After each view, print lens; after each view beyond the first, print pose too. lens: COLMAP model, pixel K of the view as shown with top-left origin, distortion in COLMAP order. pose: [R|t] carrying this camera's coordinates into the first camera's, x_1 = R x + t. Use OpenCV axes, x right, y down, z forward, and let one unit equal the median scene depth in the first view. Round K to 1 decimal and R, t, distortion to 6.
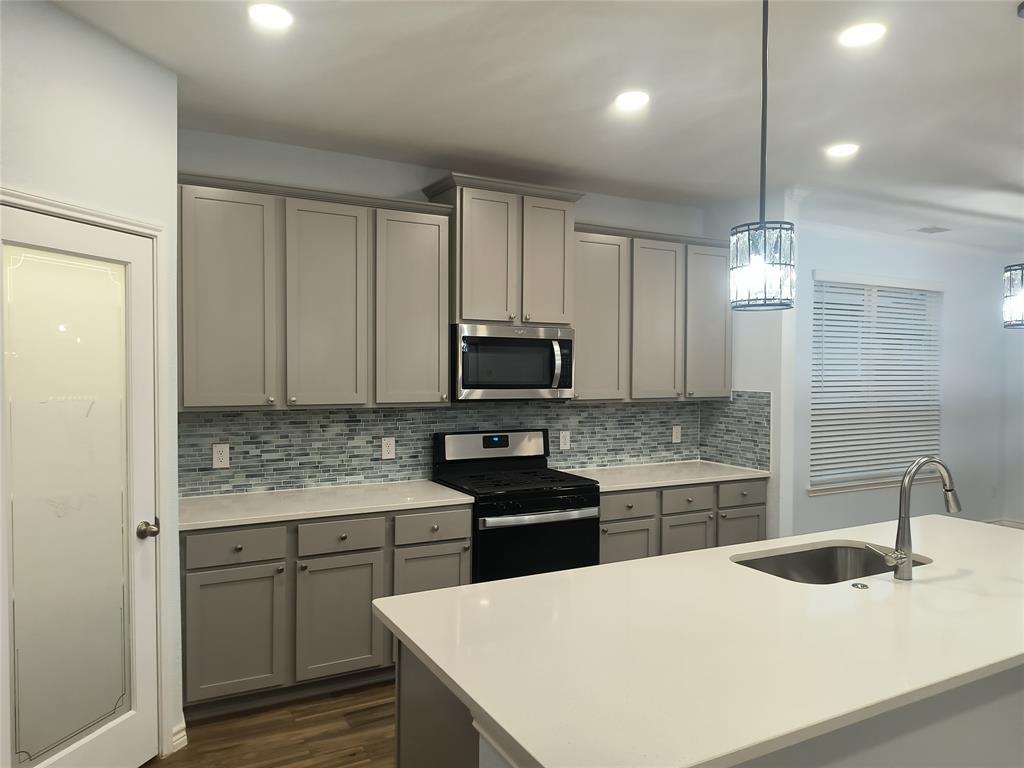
lens RADIAL K [[694.5, 0, 512.5], [0, 694.5, 384.7], [0, 0, 1]] dist [0.008327, -0.015545]
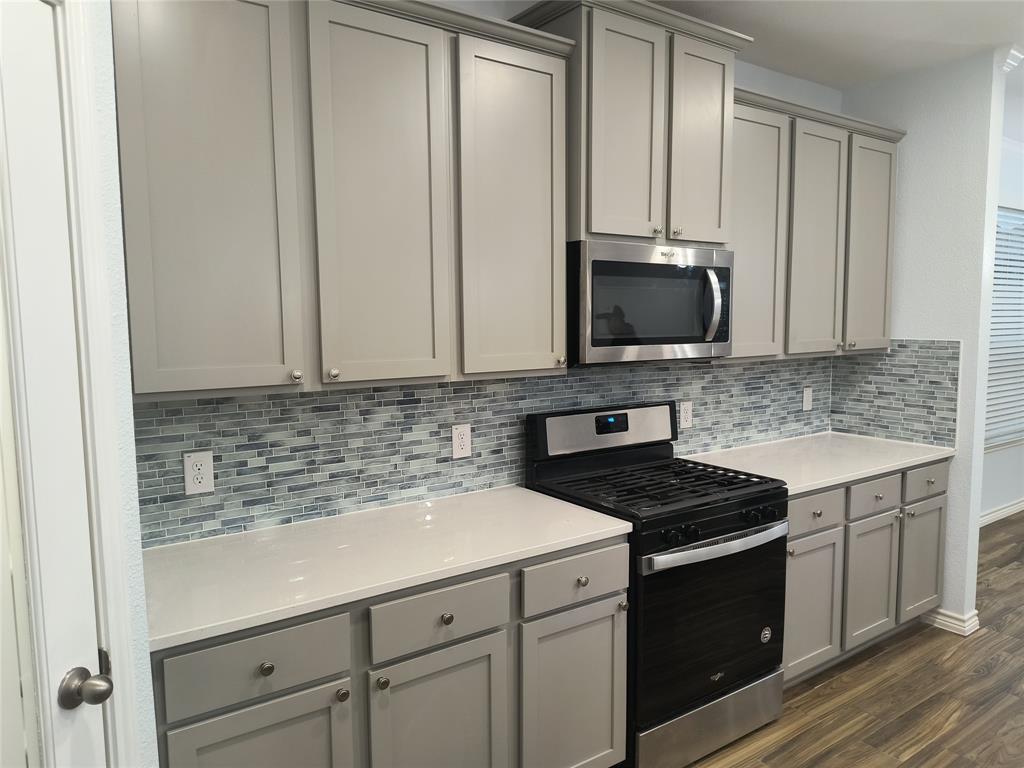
lens RADIAL K [[694.5, 0, 509.8], [0, 694.5, 384.4], [0, 0, 1]] dist [0.008327, -0.015545]
pose [[0.994443, -0.026410, 0.101906, -0.208555], [0.019050, 0.997184, 0.072534, -0.006406], [-0.103535, -0.070190, 0.992146, 0.386371]]
